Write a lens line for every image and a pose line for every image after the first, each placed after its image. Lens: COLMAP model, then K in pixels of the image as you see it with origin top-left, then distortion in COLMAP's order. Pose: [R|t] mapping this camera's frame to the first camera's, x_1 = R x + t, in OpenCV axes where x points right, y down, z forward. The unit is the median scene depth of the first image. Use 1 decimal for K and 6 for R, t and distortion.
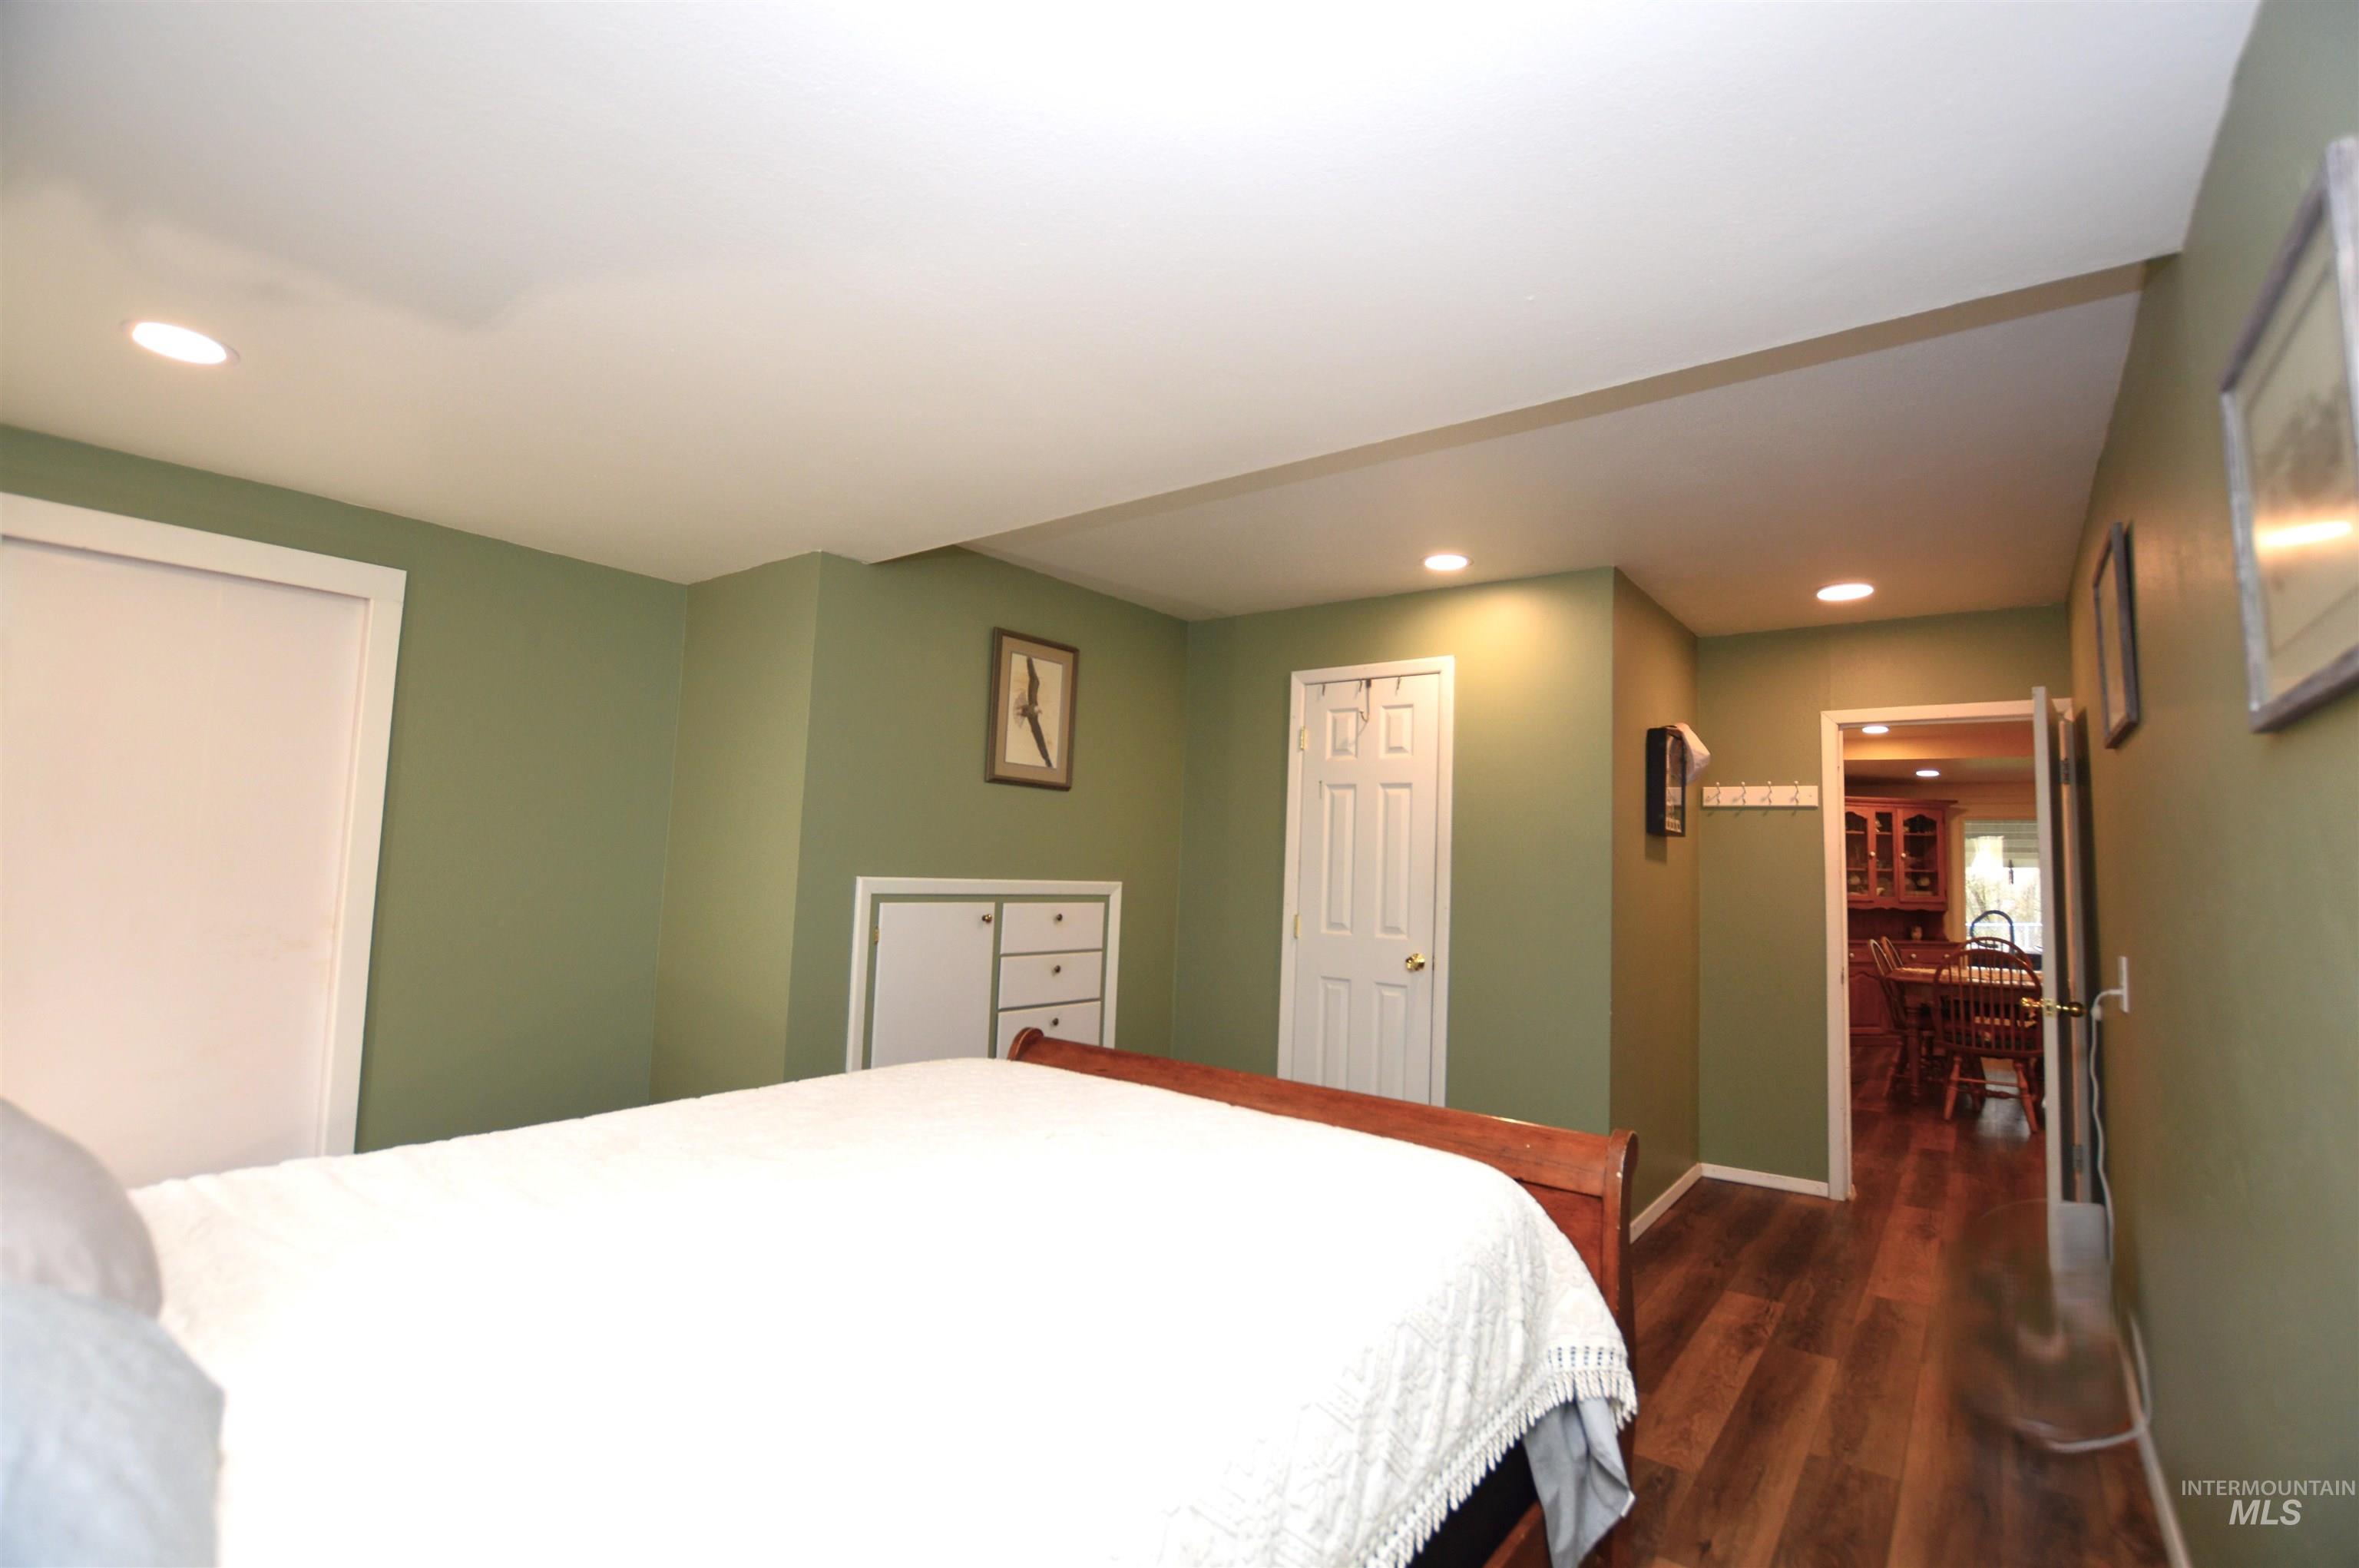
lens RADIAL K [[1051.1, 0, 1184.1], [0, 1051.1, 778.5], [0, 0, 1]] dist [-0.030030, 0.001648]
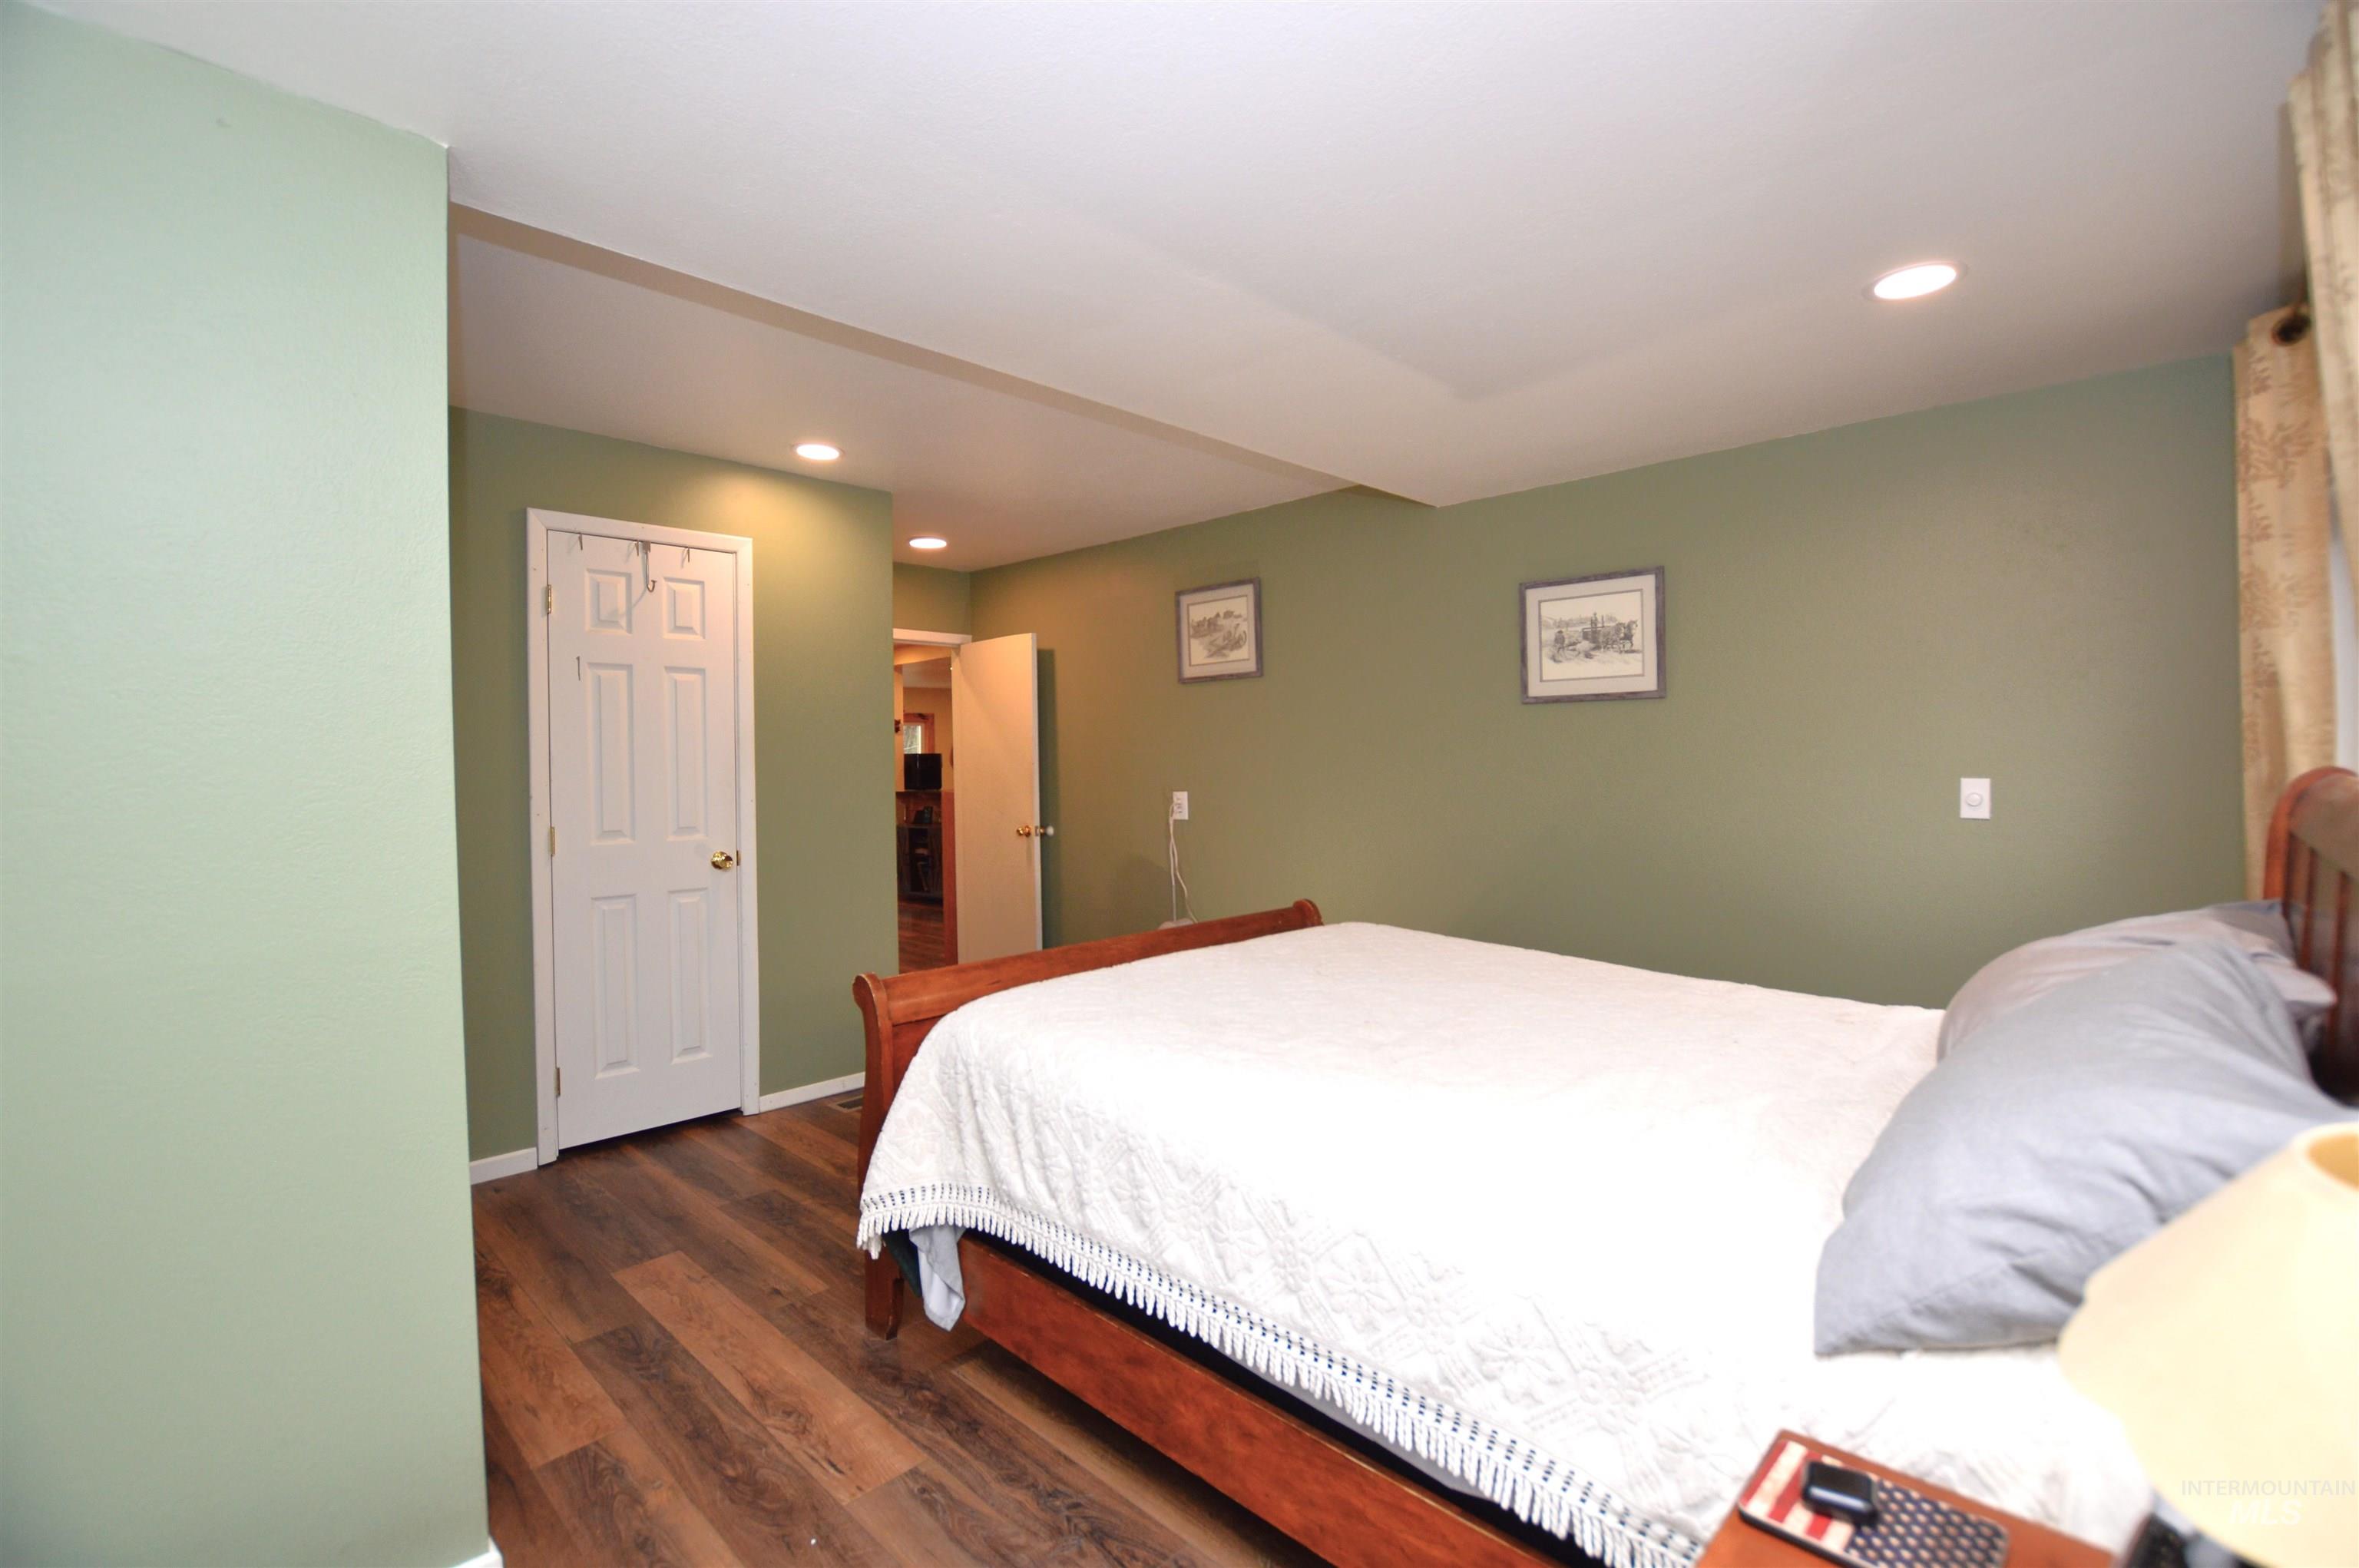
lens RADIAL K [[1051.1, 0, 1184.1], [0, 1051.1, 778.5], [0, 0, 1]] dist [-0.030030, 0.001648]
pose [[0.100836, -0.051848, 0.993551, -0.634246], [-0.063511, 0.996269, 0.058435, 0.019414], [-0.992874, -0.068994, 0.097166, 0.476388]]
